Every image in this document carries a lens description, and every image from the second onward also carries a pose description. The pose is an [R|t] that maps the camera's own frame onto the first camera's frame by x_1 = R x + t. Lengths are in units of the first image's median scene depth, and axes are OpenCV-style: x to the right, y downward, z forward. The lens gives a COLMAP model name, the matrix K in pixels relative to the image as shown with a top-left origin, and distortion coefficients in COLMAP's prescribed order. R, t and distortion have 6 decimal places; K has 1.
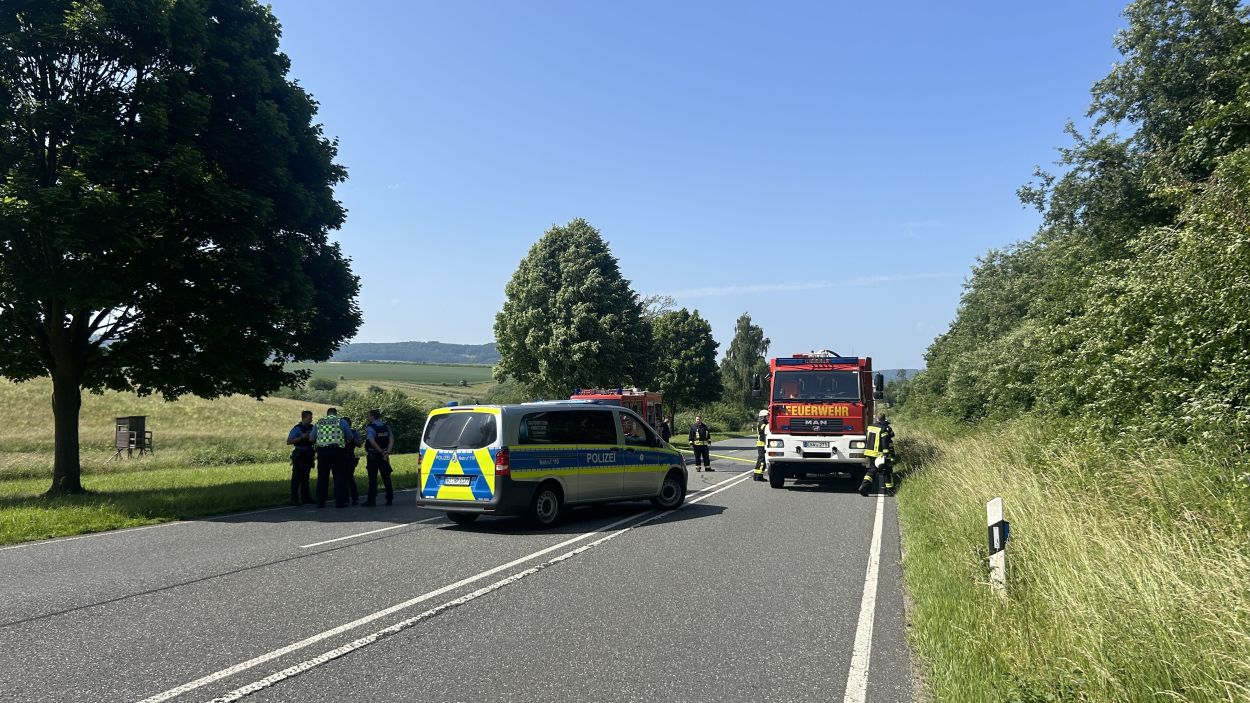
lens RADIAL K [[939.2, 0, 625.0], [0, 939.2, 351.5], [0, 0, 1]] dist [0.061567, -0.096095]
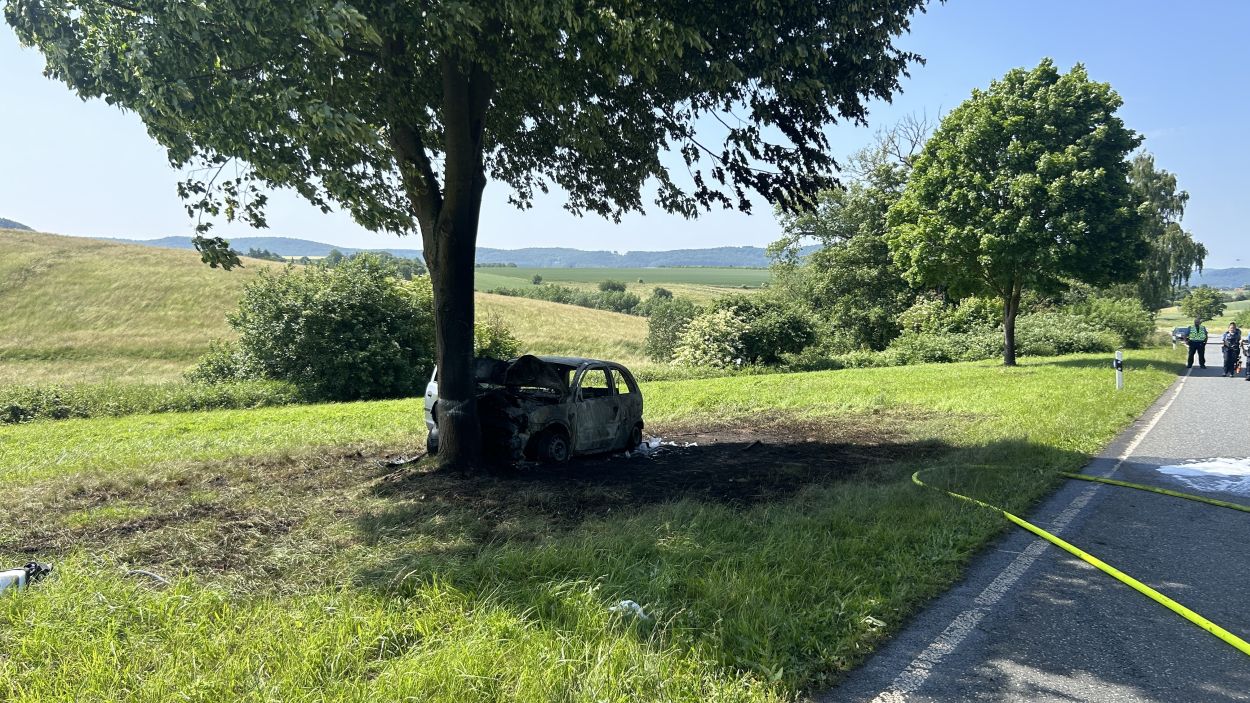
lens RADIAL K [[939.6, 0, 626.5], [0, 939.6, 354.9], [0, 0, 1]] dist [0.076152, -0.113088]
pose [[0.944549, 0.011624, -0.328166, 0.096050], [0.022404, 0.994763, 0.099720, 0.135167], [0.327606, -0.101543, 0.939342, 1.905074]]
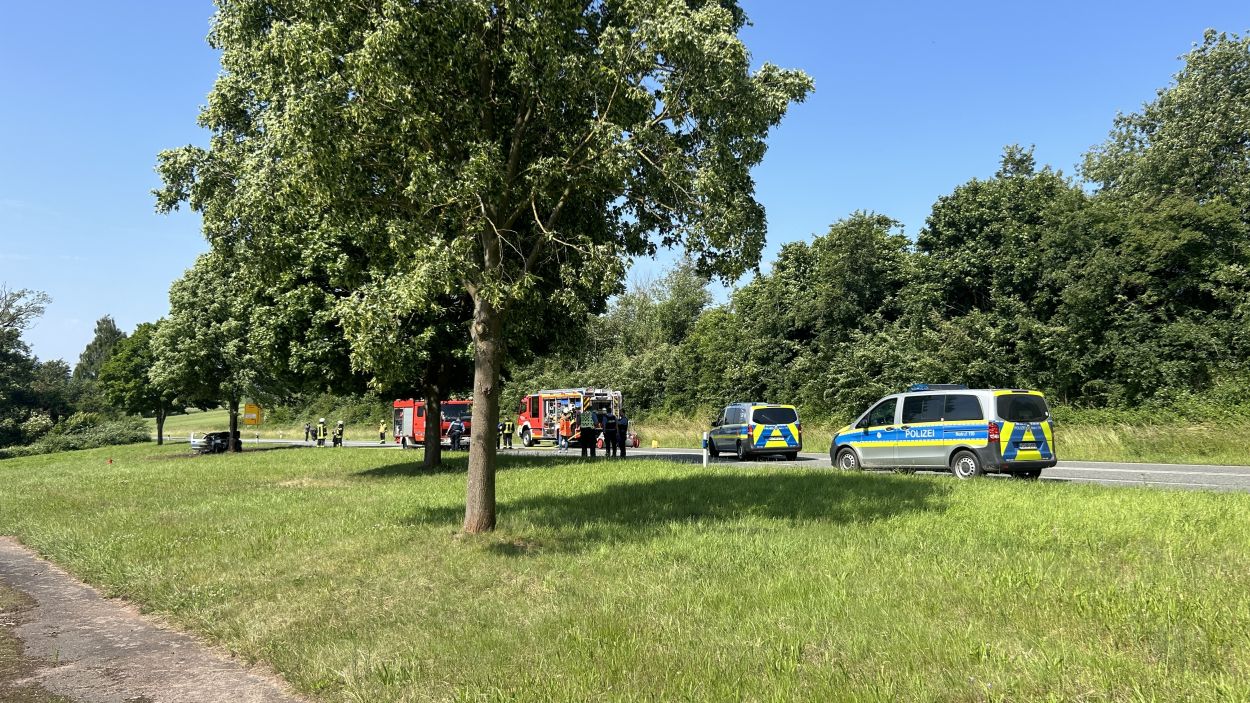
lens RADIAL K [[945.6, 0, 625.0], [0, 945.6, 351.5], [0, 0, 1]] dist [0.035792, -0.030254]
pose [[0.690932, 0.042339, 0.721679, -1.318799], [-0.035768, 0.999063, -0.024368, 0.000056], [-0.722034, -0.008977, 0.691799, -0.178851]]
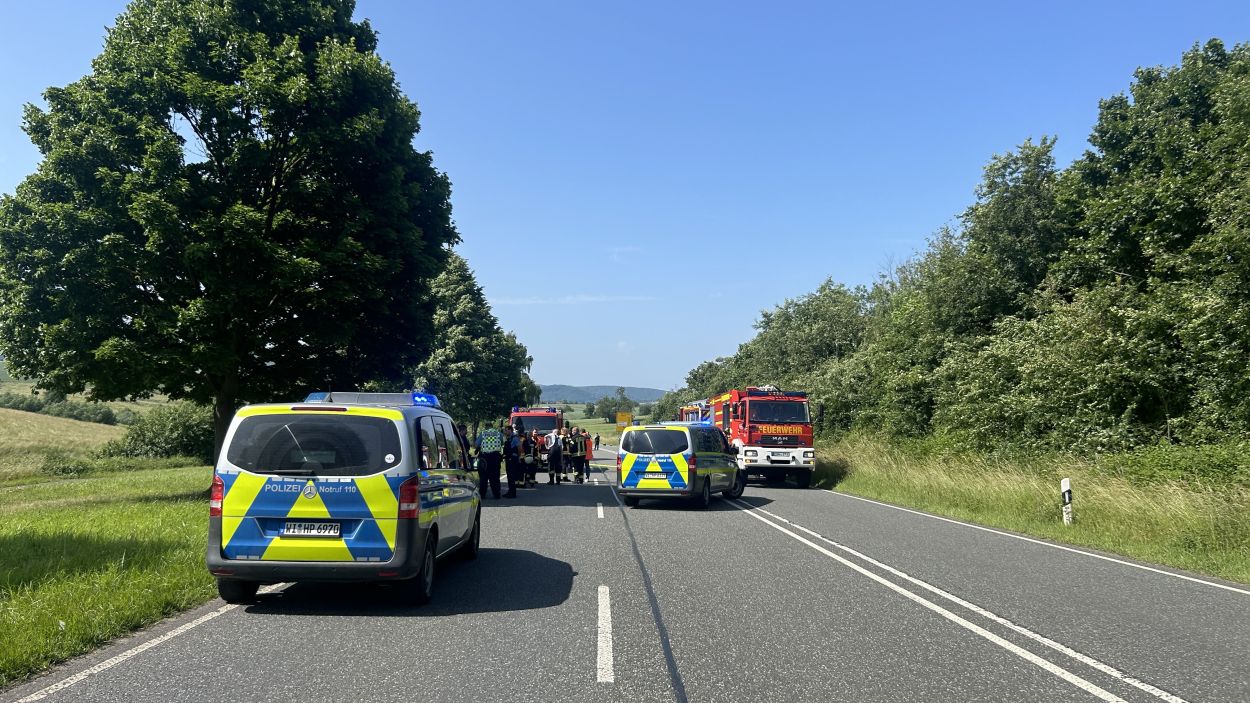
lens RADIAL K [[939.6, 0, 626.5], [0, 939.6, 354.9], [0, 0, 1]] dist [0.076152, -0.113088]
pose [[0.951490, 0.038134, 0.305307, -0.441013], [-0.034927, 0.999262, -0.015963, -0.017865], [-0.305691, 0.004526, 0.952120, -0.256753]]
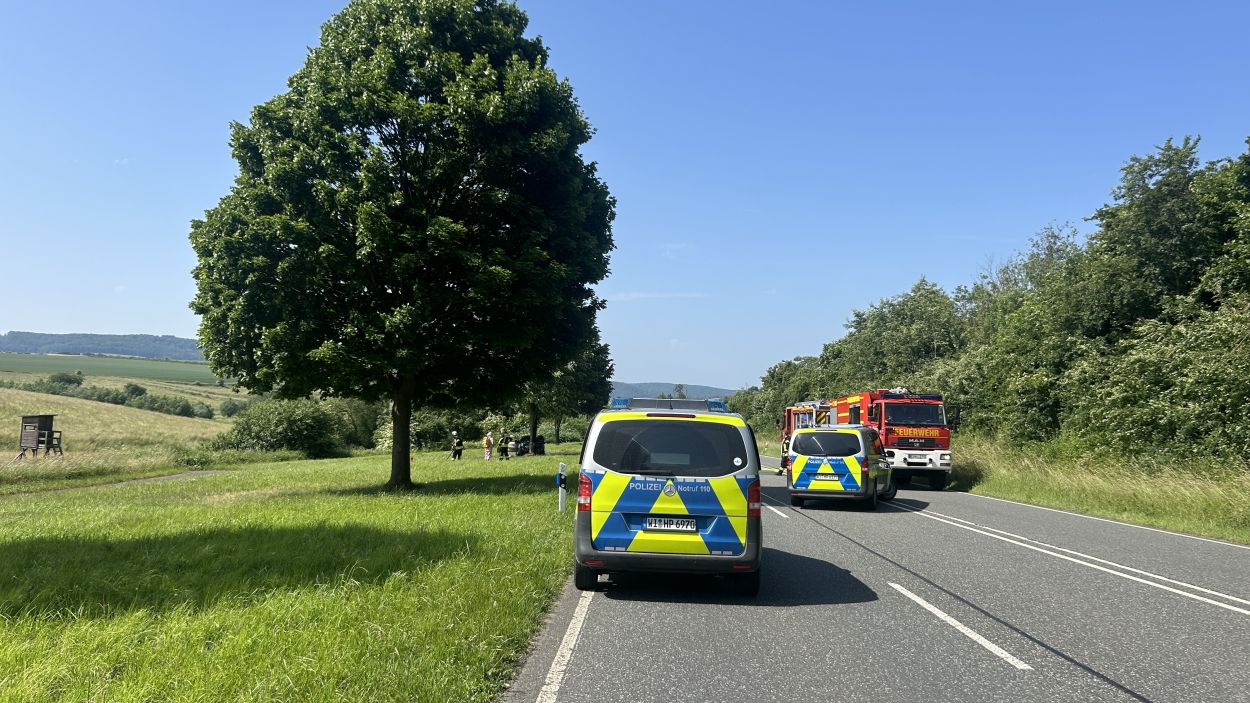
lens RADIAL K [[945.6, 0, 625.0], [0, 945.6, 351.5], [0, 0, 1]] dist [0.035792, -0.030254]
pose [[0.967110, 0.043233, 0.250657, -0.573039], [-0.040966, 0.999059, -0.014257, -0.019303], [-0.251038, 0.003520, 0.967971, -0.256524]]
